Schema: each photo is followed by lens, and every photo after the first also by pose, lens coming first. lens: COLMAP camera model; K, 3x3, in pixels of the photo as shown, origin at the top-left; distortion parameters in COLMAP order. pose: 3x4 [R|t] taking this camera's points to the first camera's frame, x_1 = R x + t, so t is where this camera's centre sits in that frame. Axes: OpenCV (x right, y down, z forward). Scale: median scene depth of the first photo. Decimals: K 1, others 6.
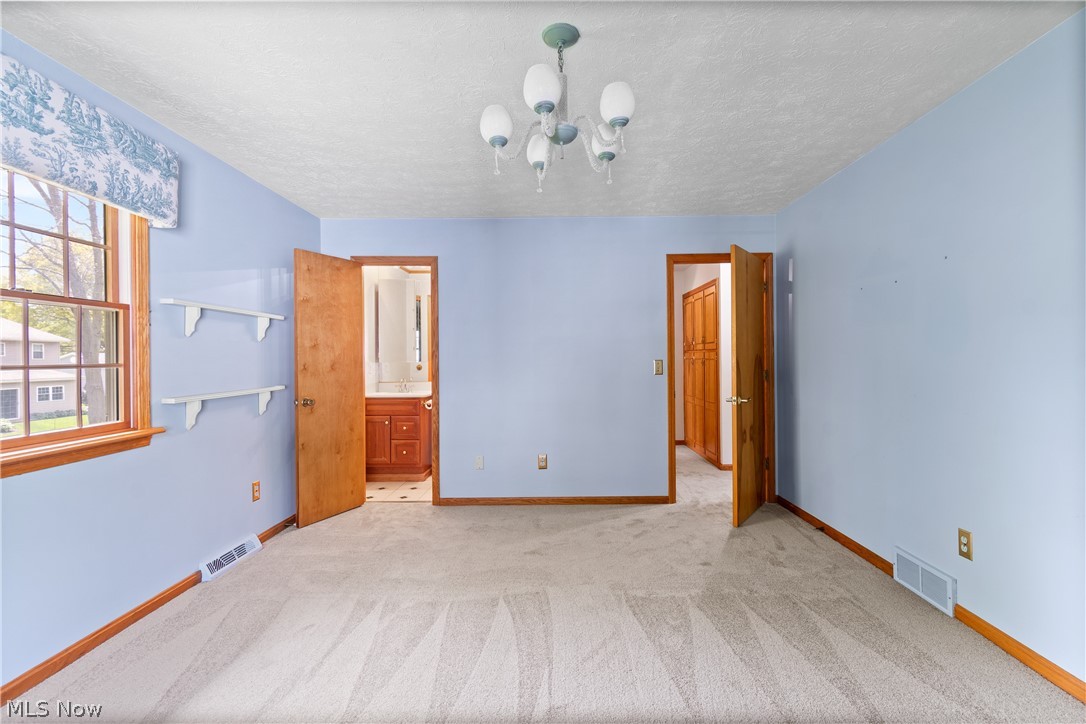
lens RADIAL K [[490.9, 0, 545.5], [0, 490.9, 362.9], [0, 0, 1]] dist [0.002934, -0.000364]
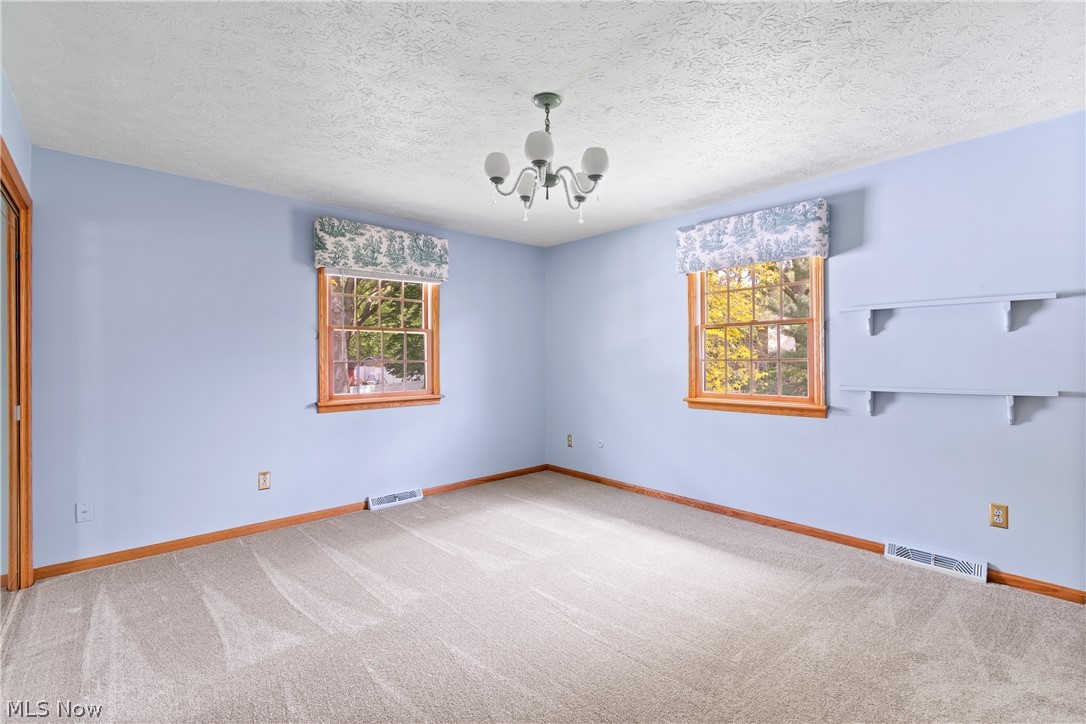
lens RADIAL K [[490.9, 0, 546.1], [0, 490.9, 362.1], [0, 0, 1]] dist [0.002934, -0.000364]
pose [[-0.722473, 0.006813, -0.691365, 0.791986], [0.002003, 0.999968, 0.007760, -0.000874], [0.691396, 0.004222, -0.722464, 1.641009]]
